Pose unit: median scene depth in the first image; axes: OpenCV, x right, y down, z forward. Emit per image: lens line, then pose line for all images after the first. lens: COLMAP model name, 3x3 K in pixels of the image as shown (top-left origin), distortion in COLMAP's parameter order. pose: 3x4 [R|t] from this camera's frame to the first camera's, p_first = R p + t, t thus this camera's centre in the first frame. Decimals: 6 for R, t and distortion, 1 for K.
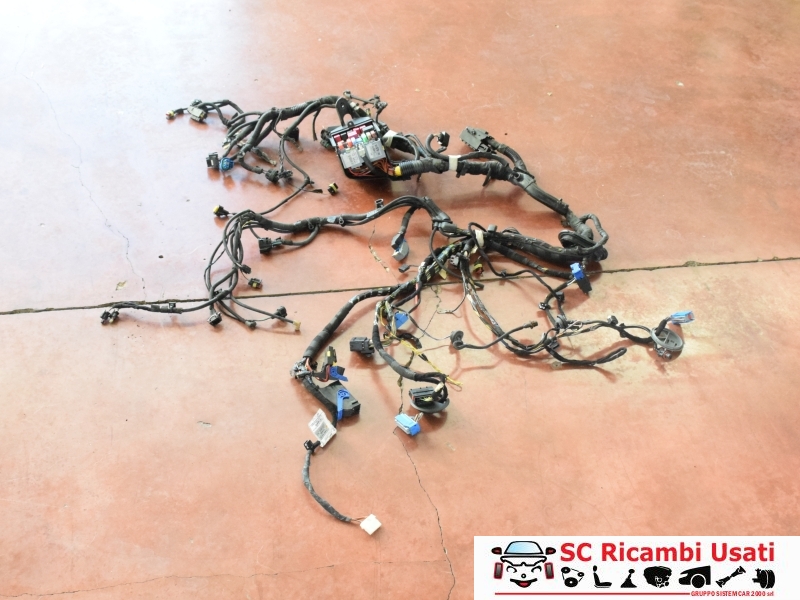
lens RADIAL K [[1030.1, 0, 404.7], [0, 1030.1, 295.7], [0, 0, 1]] dist [-0.035636, 0.000000]
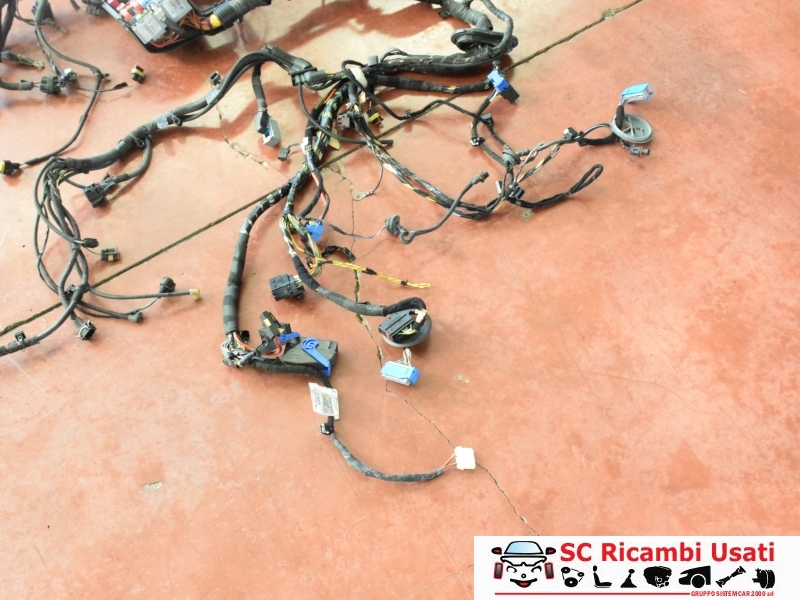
lens RADIAL K [[1030.1, 0, 398.4], [0, 1030.1, 308.5], [0, 0, 1]] dist [-0.035636, 0.000000]
pose [[0.910209, -0.383643, 0.156006, -0.084940], [0.319276, 0.889936, 0.325694, -0.144652], [-0.263785, -0.246640, 0.932516, 0.255361]]
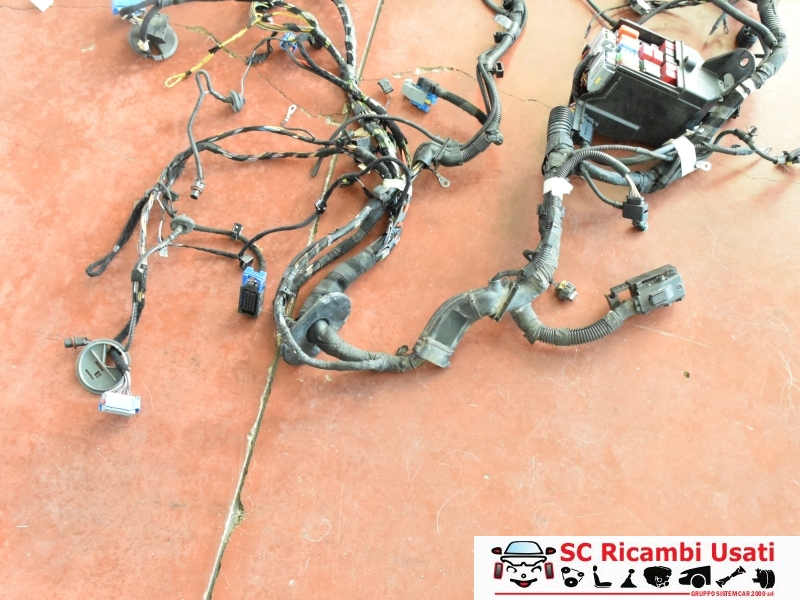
lens RADIAL K [[1030.1, 0, 400.7], [0, 1030.1, 299.8], [0, 0, 1]] dist [-0.035636, 0.000000]
pose [[-0.395092, 0.824377, -0.405345, 0.389330], [-0.623620, 0.083308, 0.777276, -0.557073], [0.674537, 0.559877, 0.481184, 0.753083]]
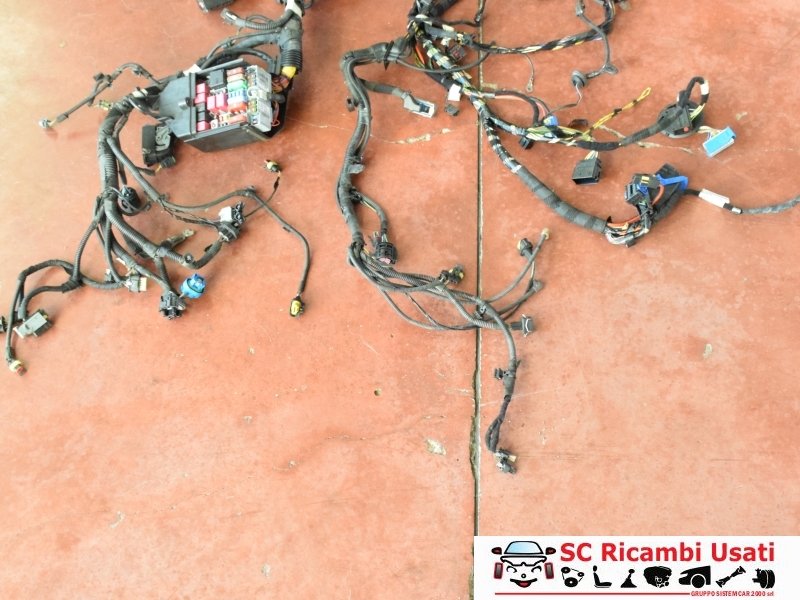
lens RADIAL K [[1030.1, 0, 399.4], [0, 1030.1, 302.0], [0, 0, 1]] dist [-0.035636, 0.000000]
pose [[0.215333, -0.877612, 0.428285, -0.463563], [0.719998, 0.438968, 0.537503, -0.405692], [-0.659723, 0.192623, 0.726404, 0.494120]]
